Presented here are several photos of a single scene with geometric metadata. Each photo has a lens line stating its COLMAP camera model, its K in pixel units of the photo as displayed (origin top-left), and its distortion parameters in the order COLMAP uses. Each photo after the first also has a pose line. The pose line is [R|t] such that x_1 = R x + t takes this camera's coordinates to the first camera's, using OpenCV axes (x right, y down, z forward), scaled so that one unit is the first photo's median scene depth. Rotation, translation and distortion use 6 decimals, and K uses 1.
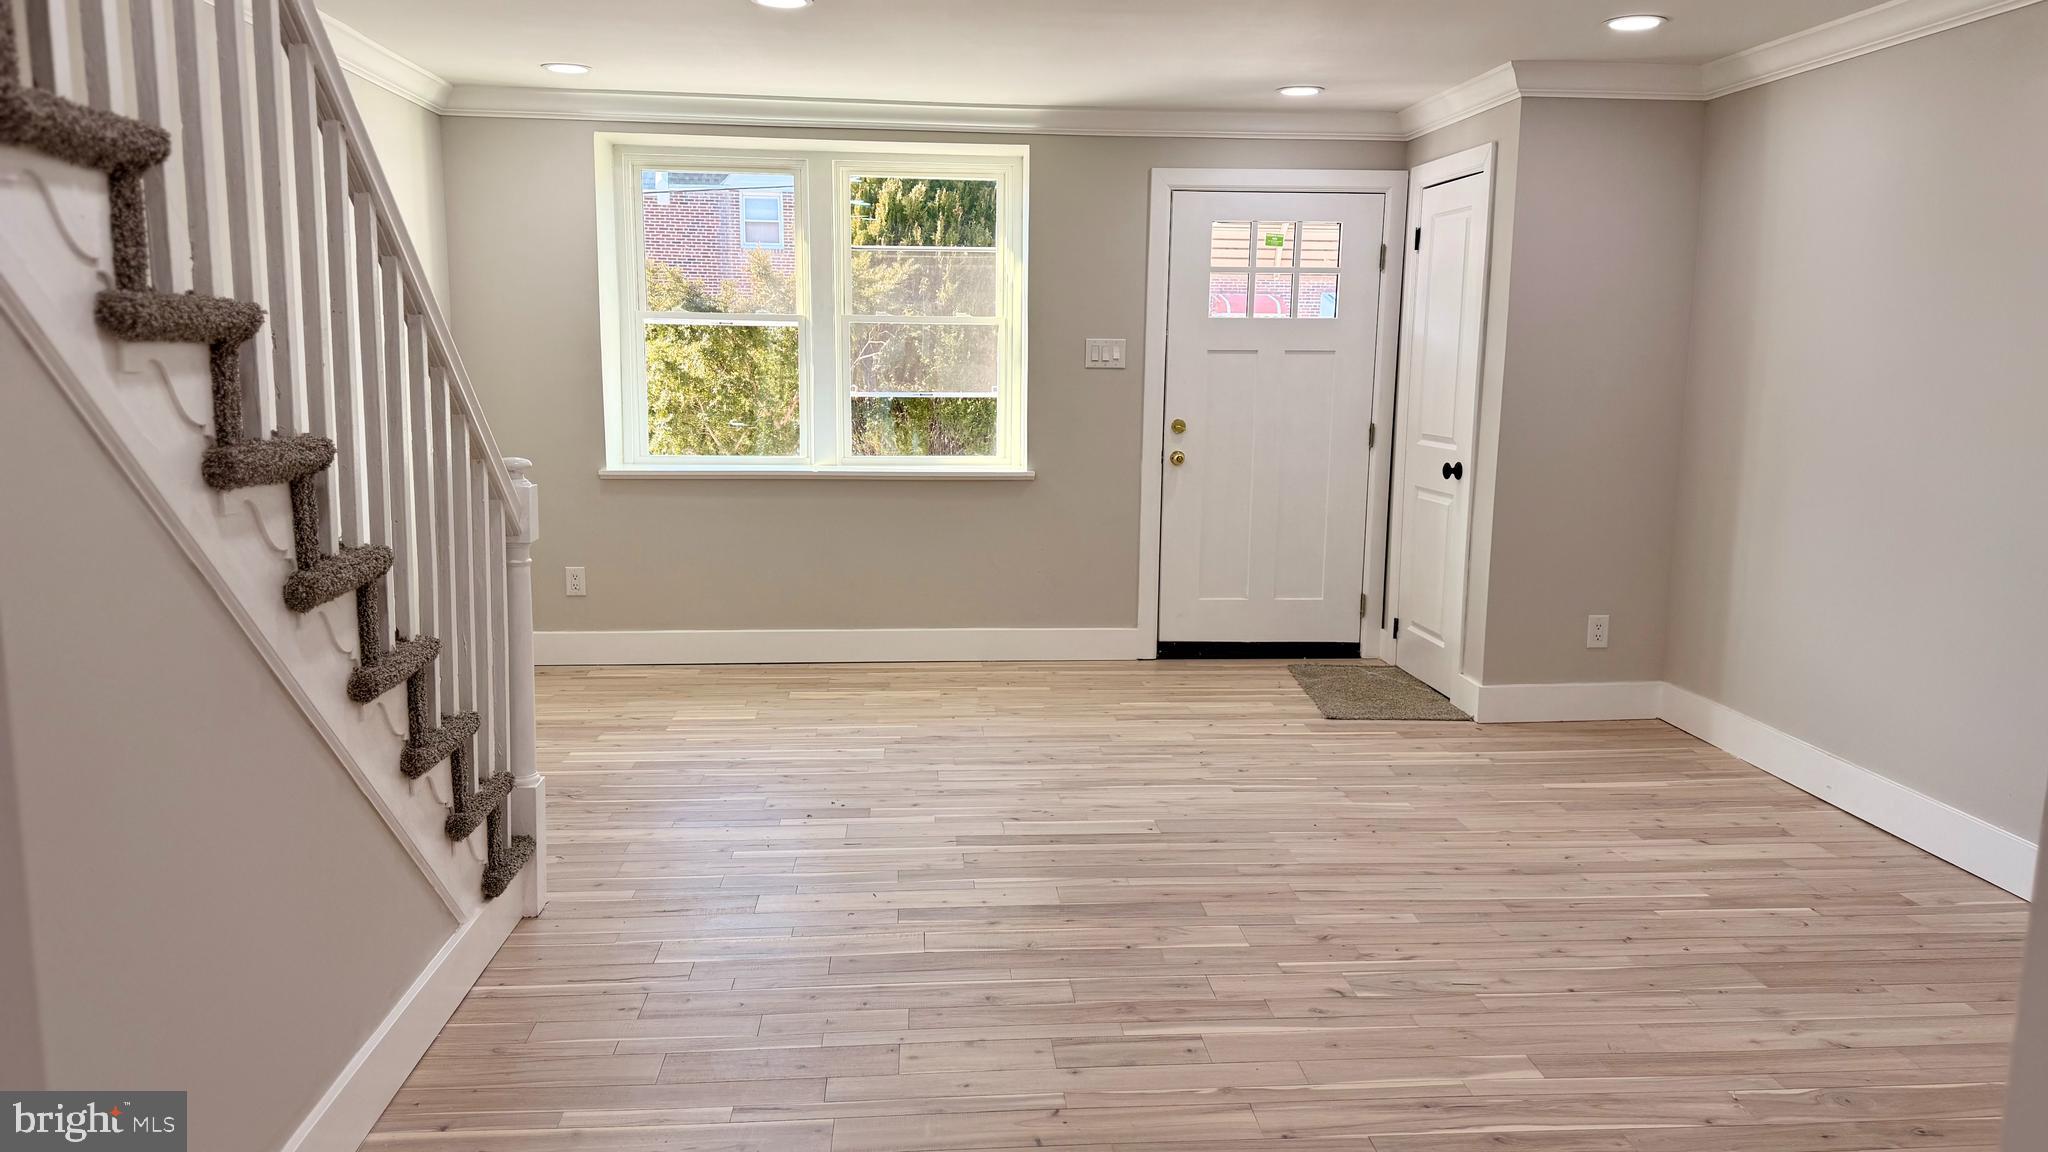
lens RADIAL K [[1424.8, 0, 1024.0], [0, 1424.8, 576.0], [0, 0, 1]] dist [0.178423, -0.342132]
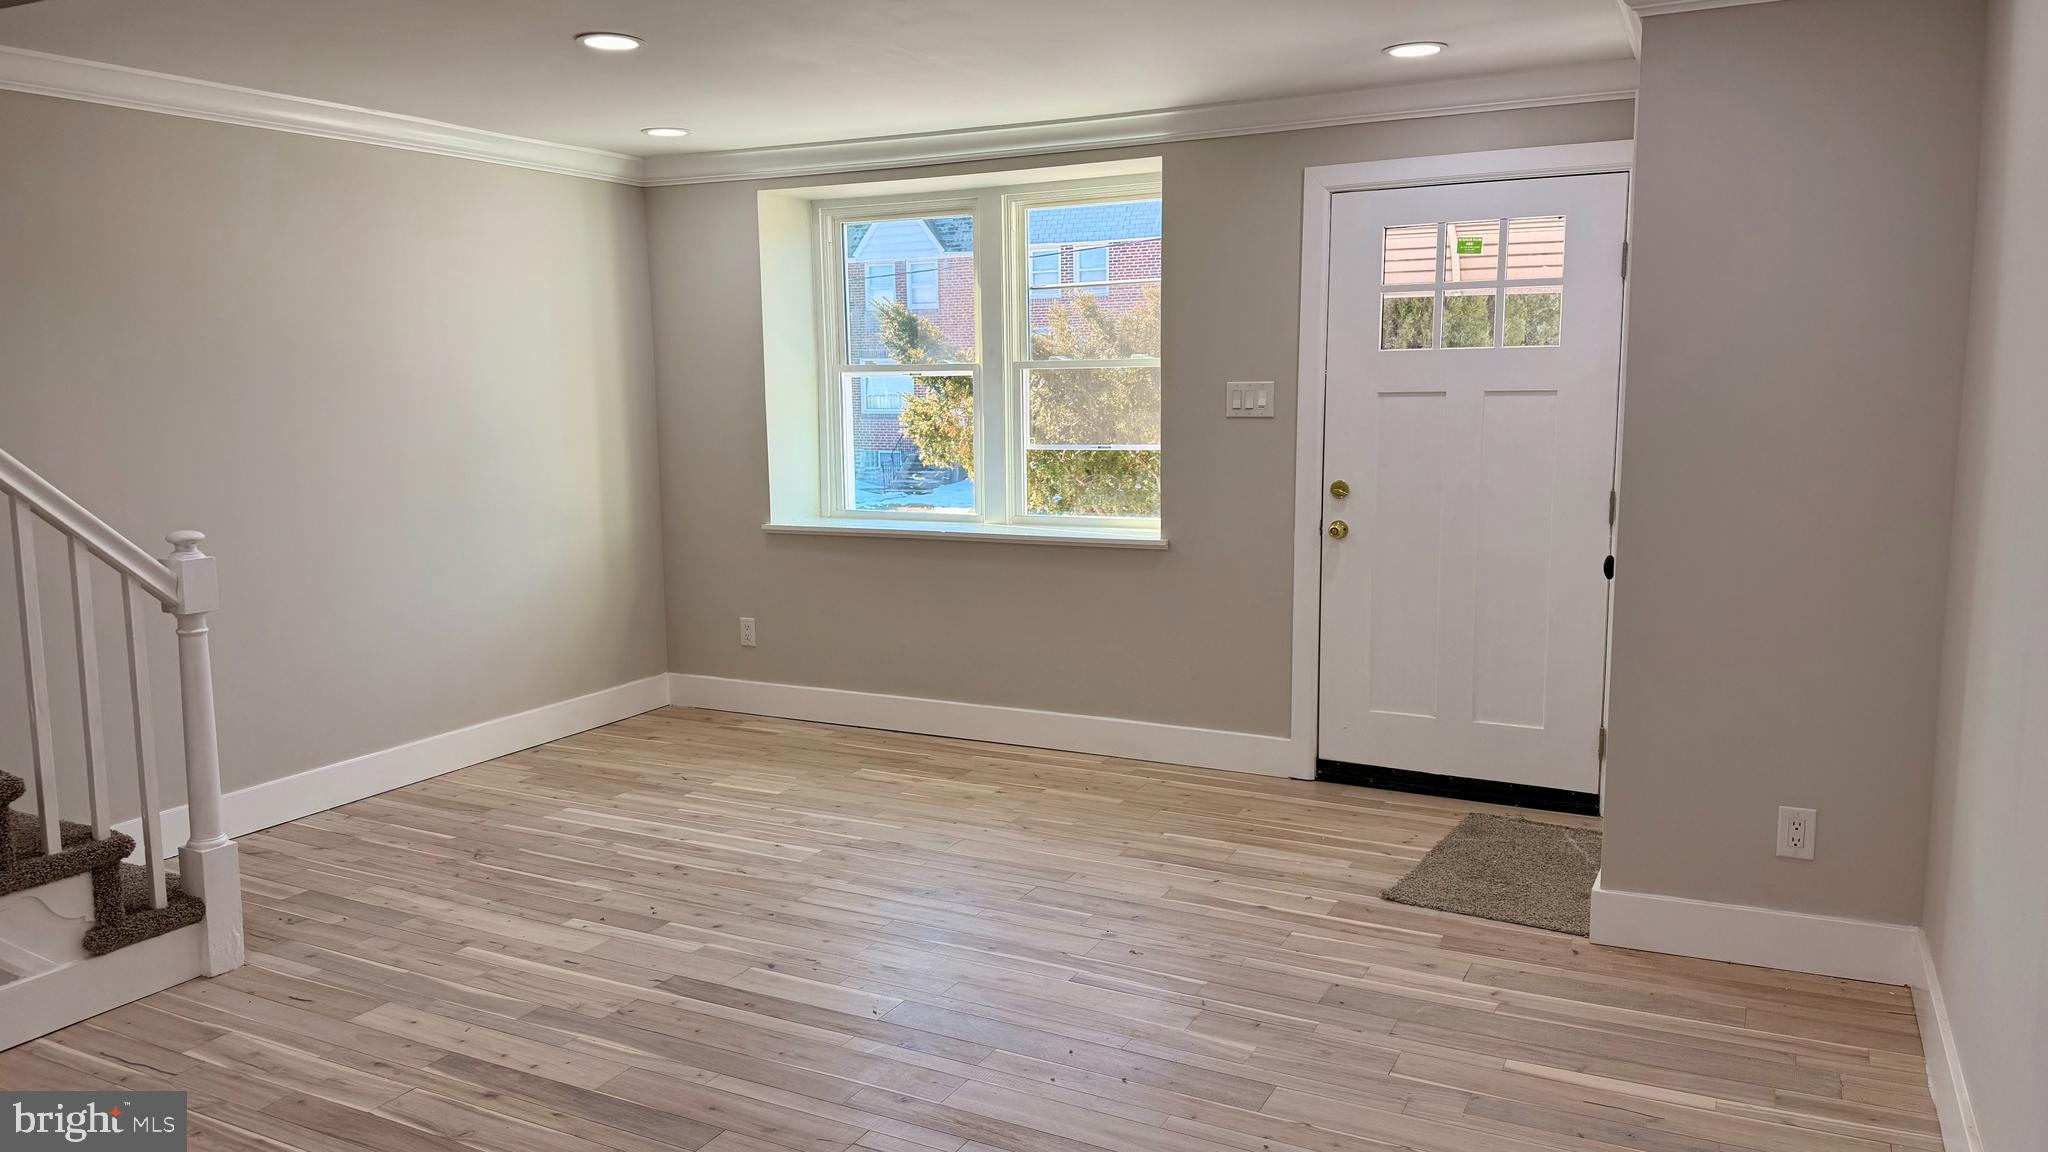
lens RADIAL K [[1424.8, 0, 1024.0], [0, 1424.8, 576.0], [0, 0, 1]] dist [0.178423, -0.342132]
pose [[0.846127, 0.050917, -0.530544, 0.393957], [-0.059895, 0.998205, 0.000278, -0.048204], [0.529606, 0.031542, 0.847657, 0.246052]]
